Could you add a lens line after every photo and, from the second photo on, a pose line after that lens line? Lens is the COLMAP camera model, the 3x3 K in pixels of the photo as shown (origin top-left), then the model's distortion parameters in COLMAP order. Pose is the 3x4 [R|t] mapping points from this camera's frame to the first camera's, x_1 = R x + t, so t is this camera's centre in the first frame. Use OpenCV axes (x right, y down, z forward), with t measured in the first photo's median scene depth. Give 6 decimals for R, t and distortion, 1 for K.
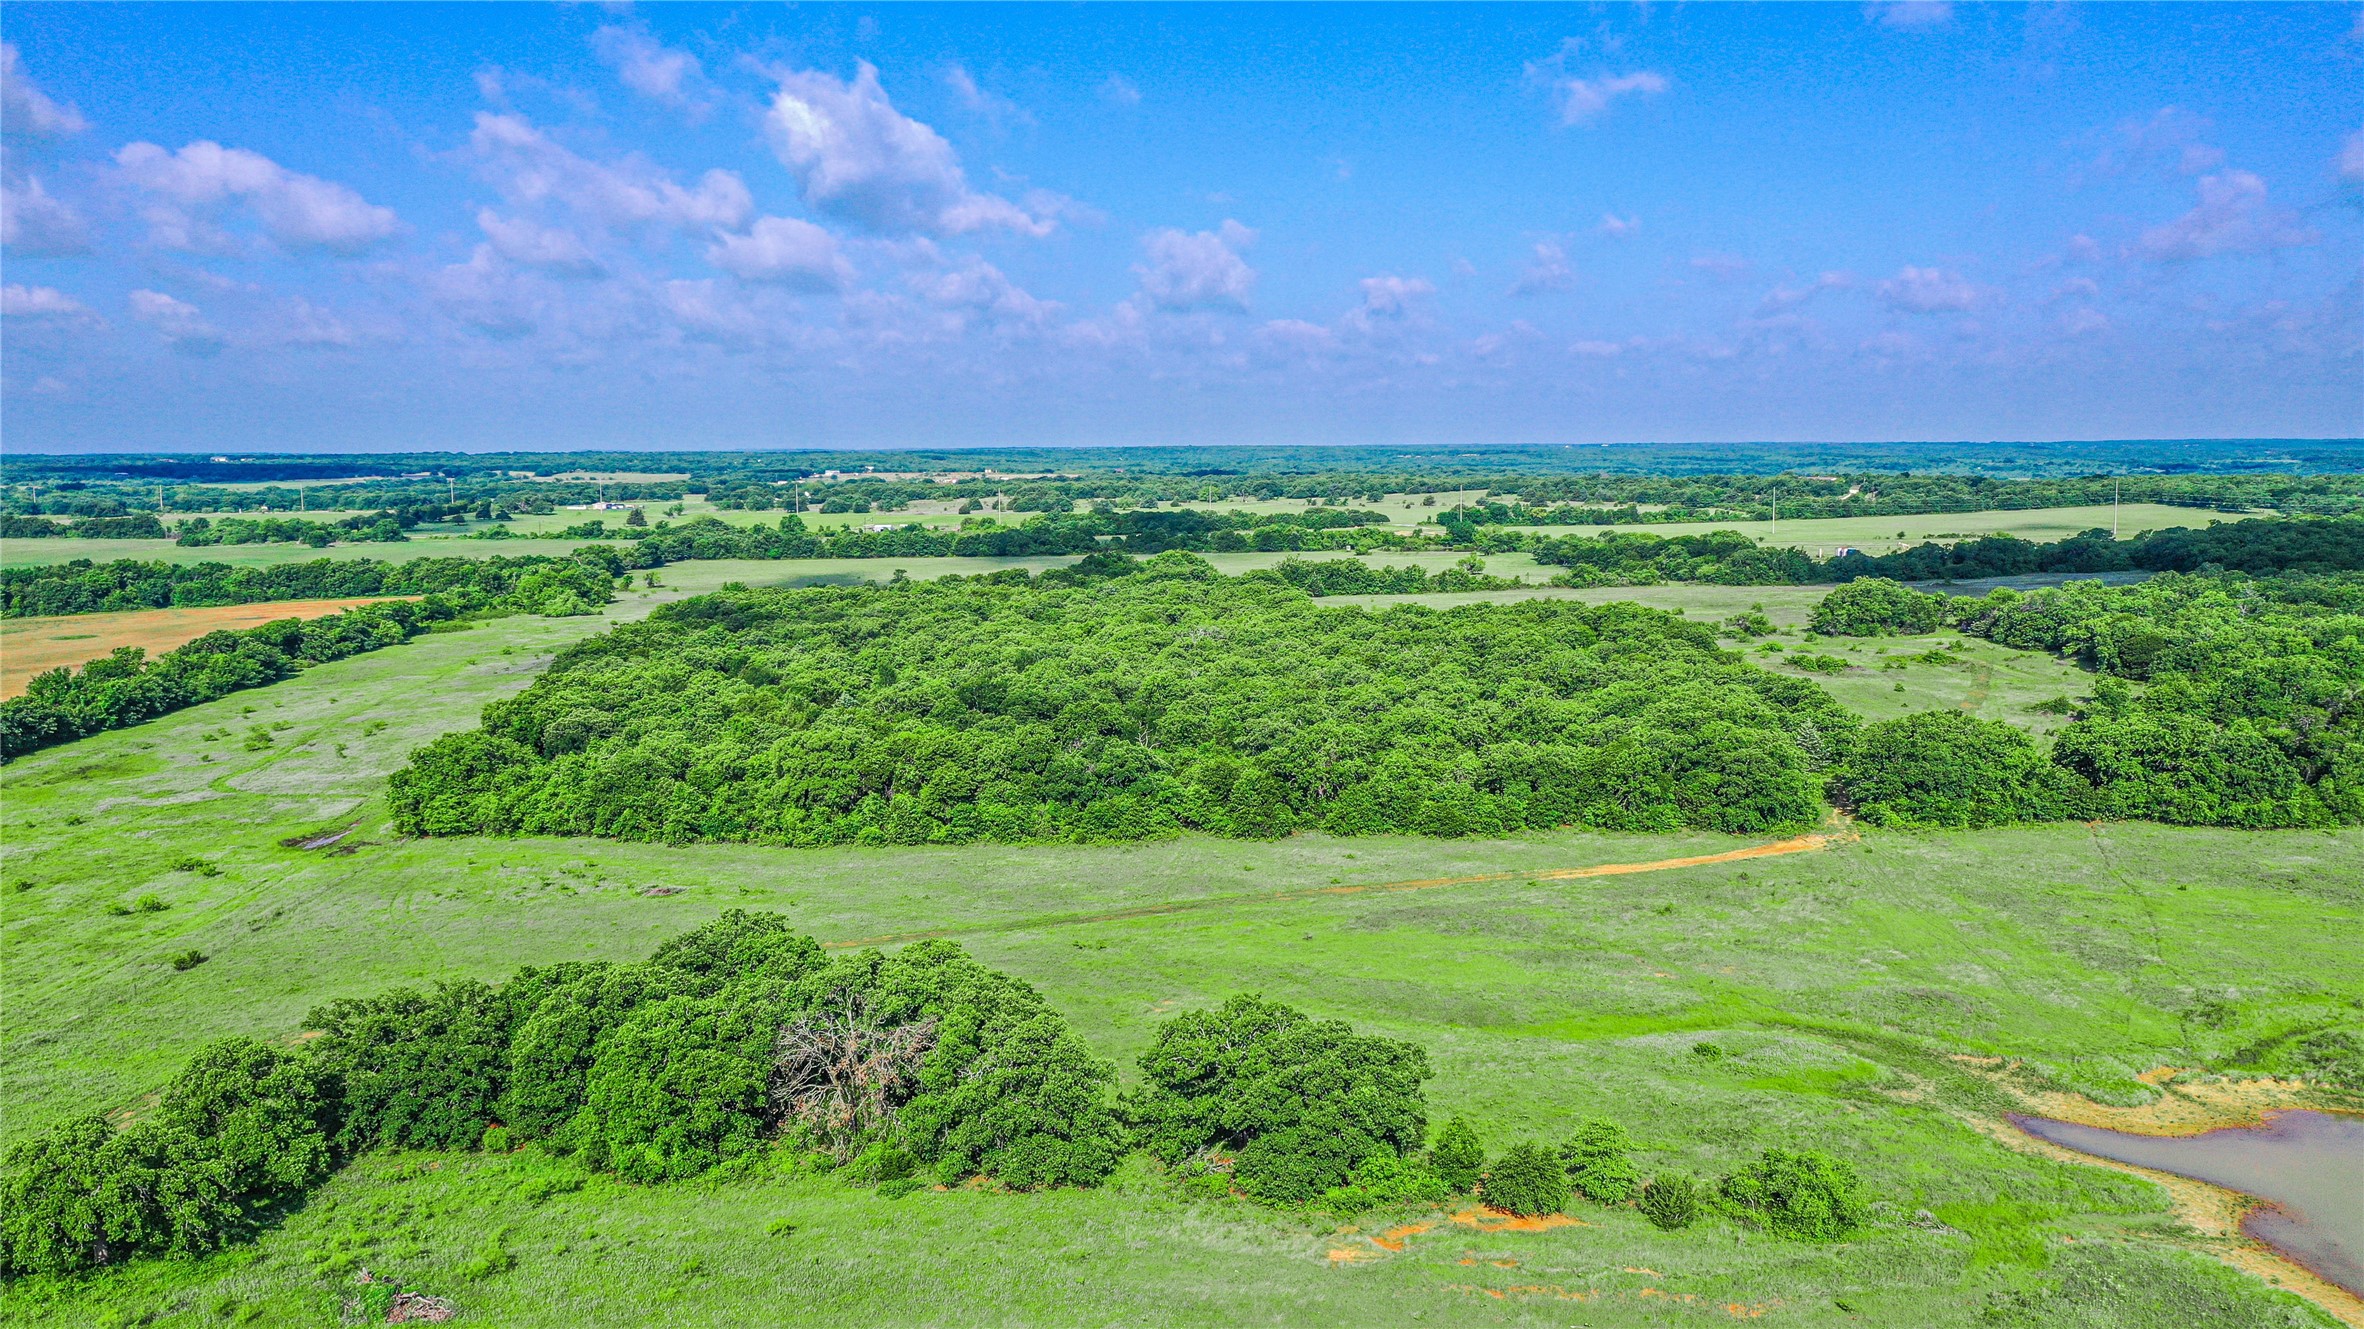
lens RADIAL K [[1892.2, 0, 1174.8], [0, 1892.2, 617.3], [0, 0, 1]] dist [0.004736, 0.003174]
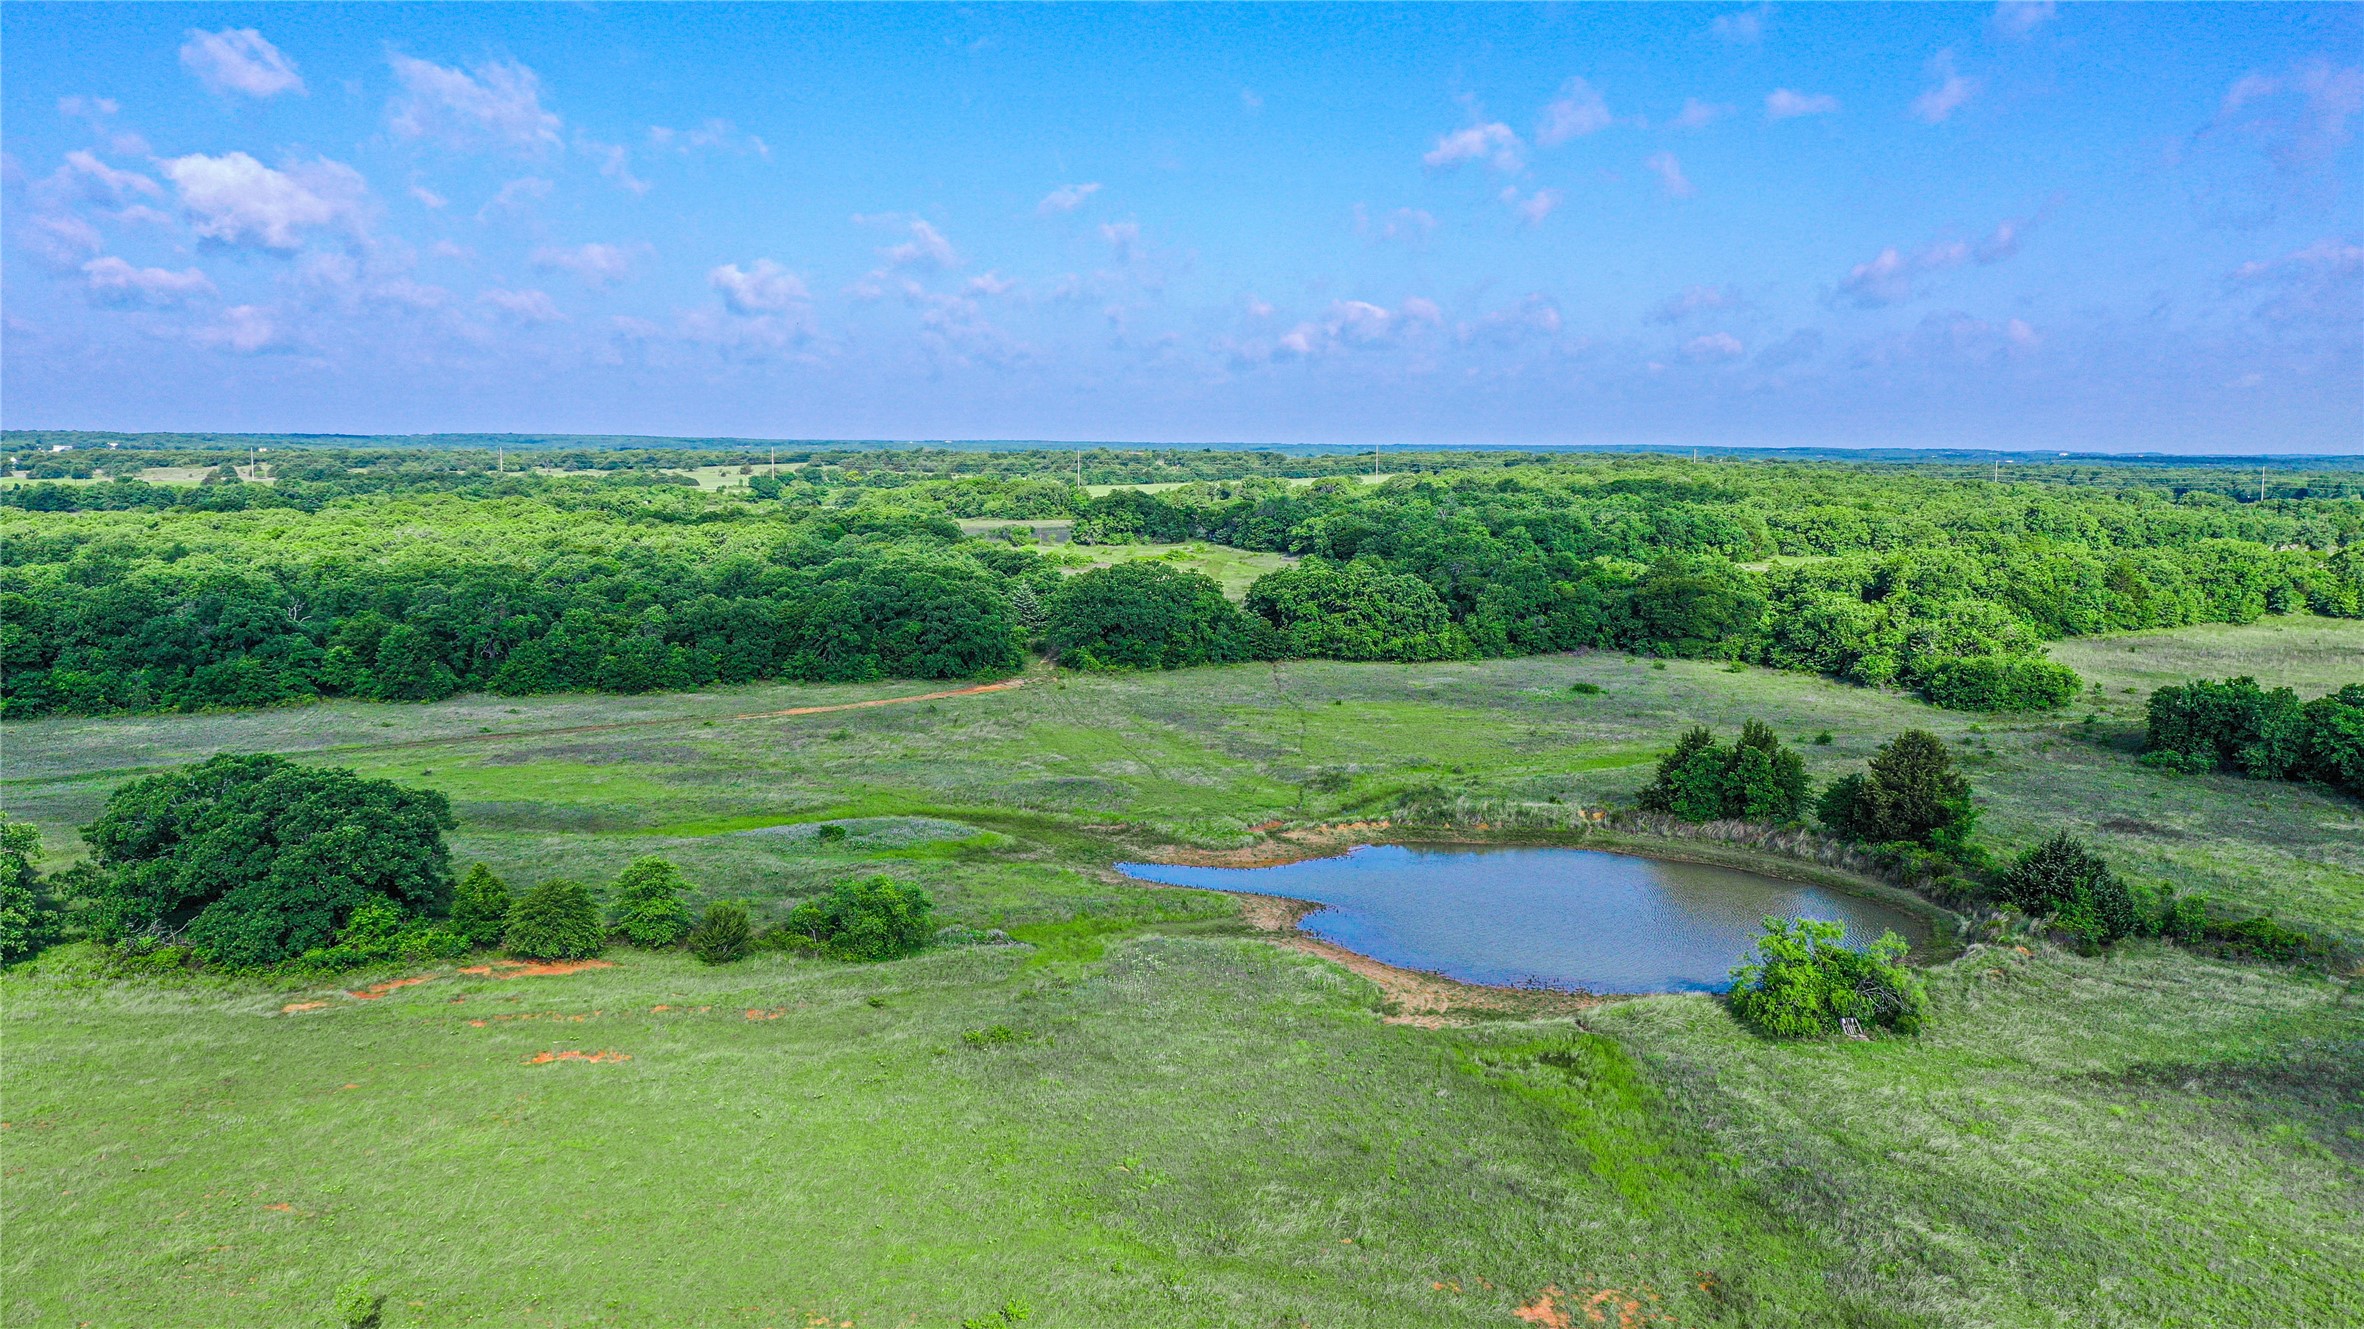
lens RADIAL K [[1892.2, 0, 1187.8], [0, 1892.2, 670.0], [0, 0, 1]] dist [0.004736, 0.003174]
pose [[0.941047, -0.026284, 0.337254, 0.087505], [0.017129, 0.999400, 0.030094, 0.081014], [-0.337842, -0.022543, 0.940933, 0.033838]]
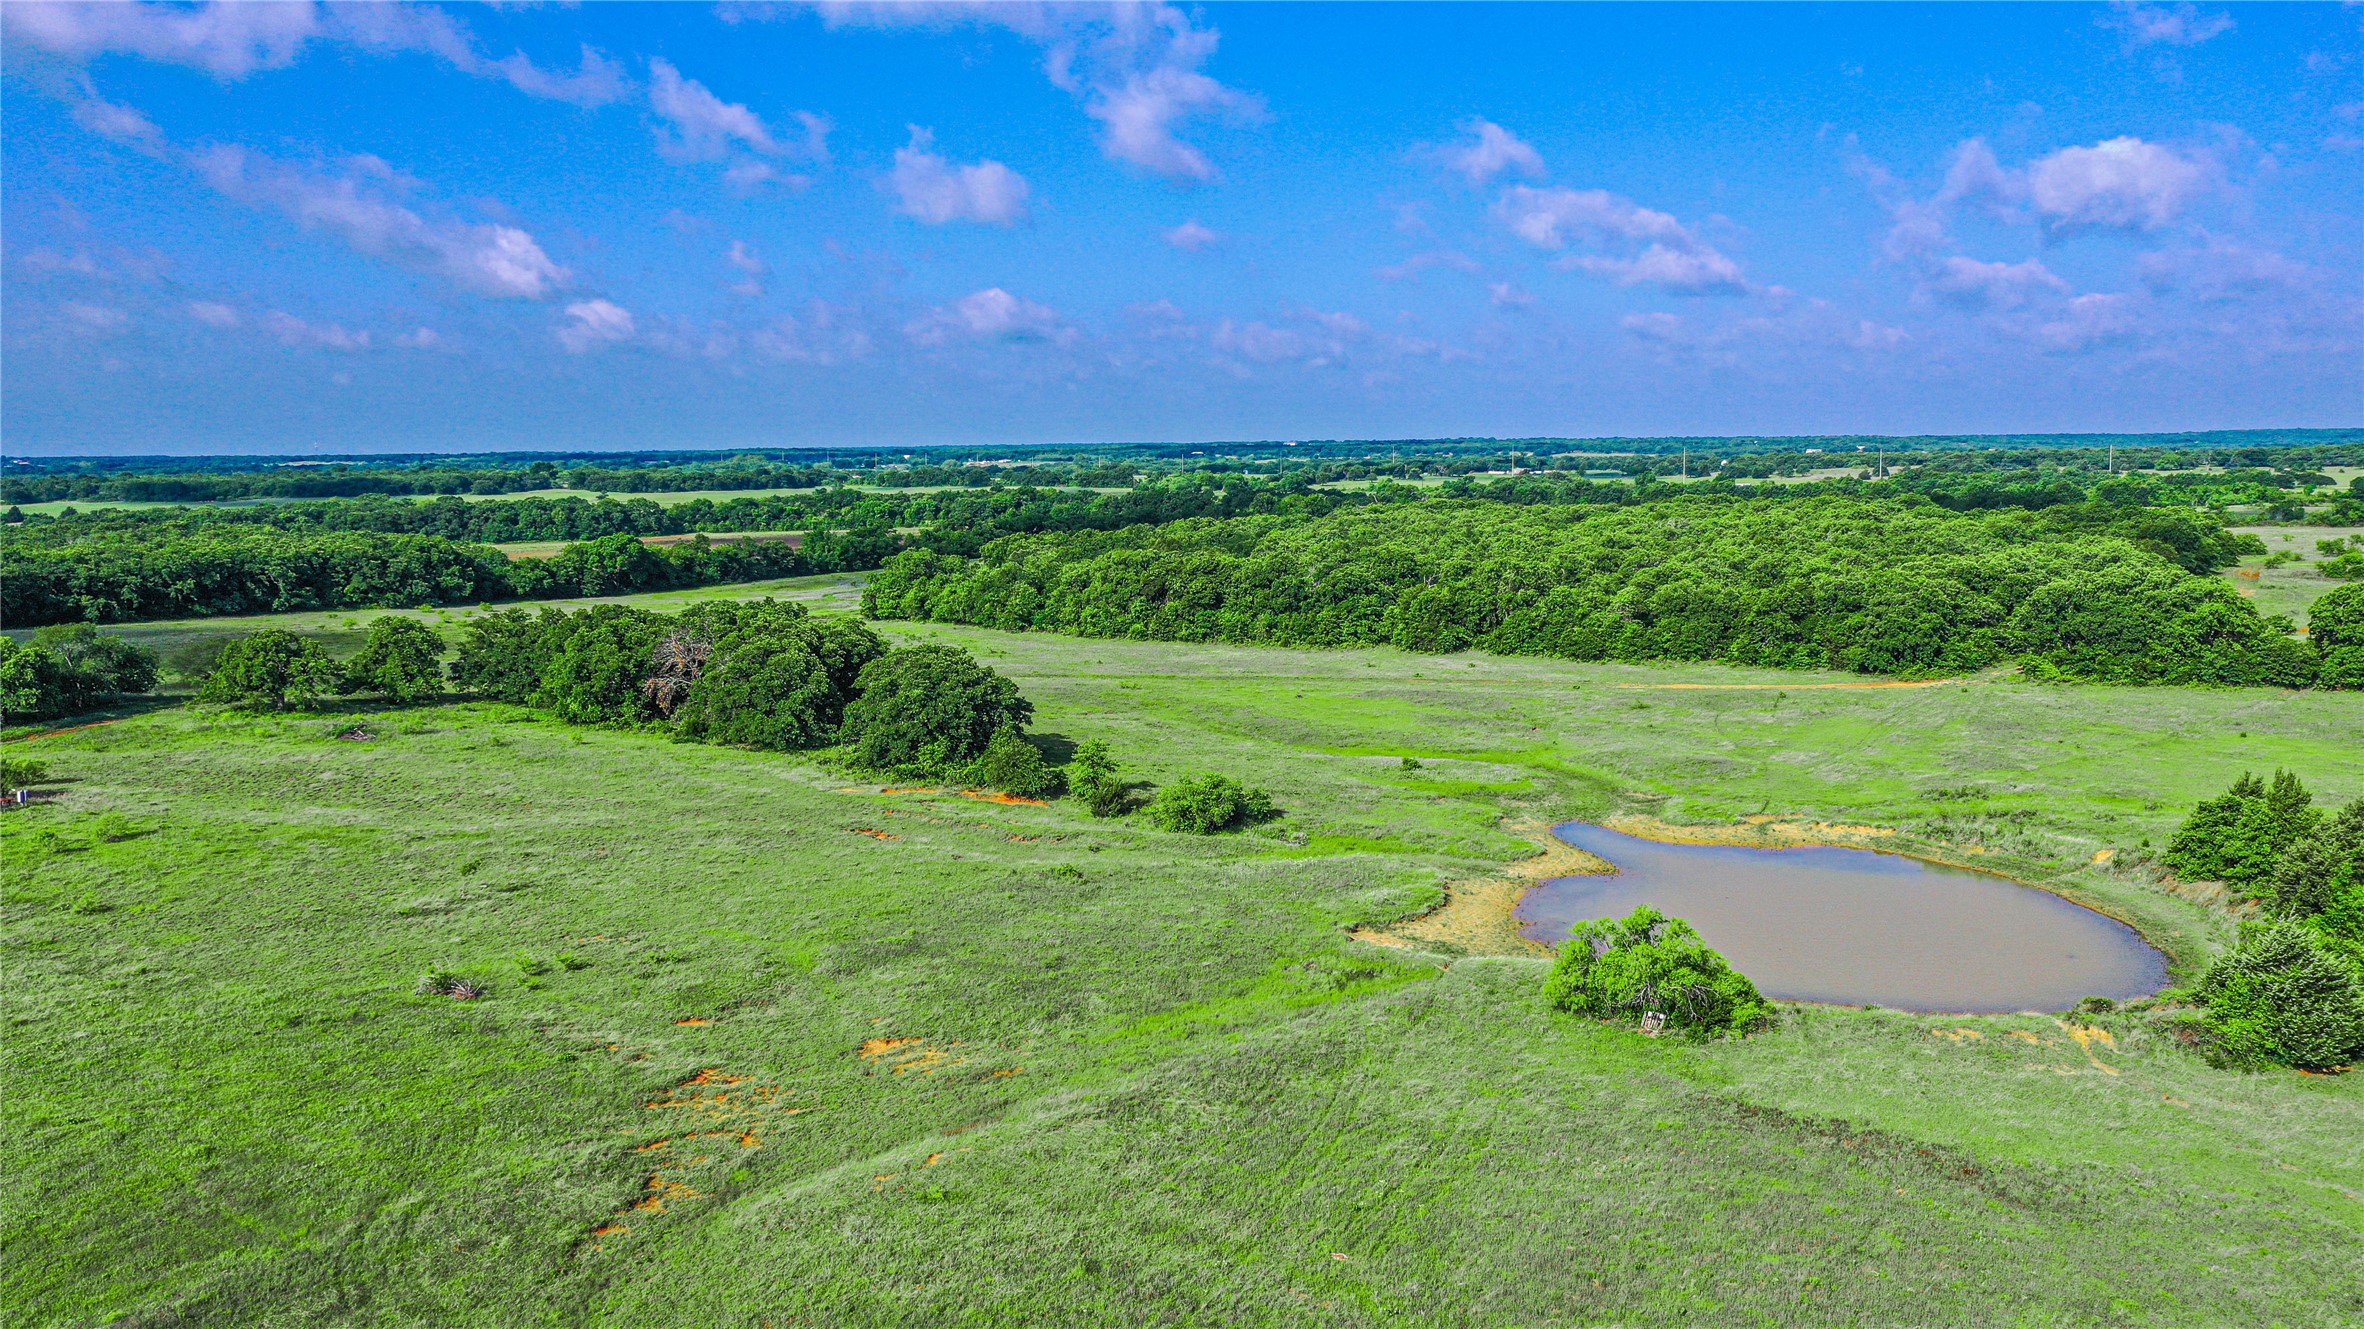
lens RADIAL K [[1892.2, 0, 1166.2], [0, 1892.2, 674.4], [0, 0, 1]] dist [0.004736, 0.003174]
pose [[0.844628, 0.062934, -0.531642, 0.512436], [-0.043874, 0.997863, 0.048420, 0.081915], [0.533553, -0.017572, 0.845584, -0.040636]]
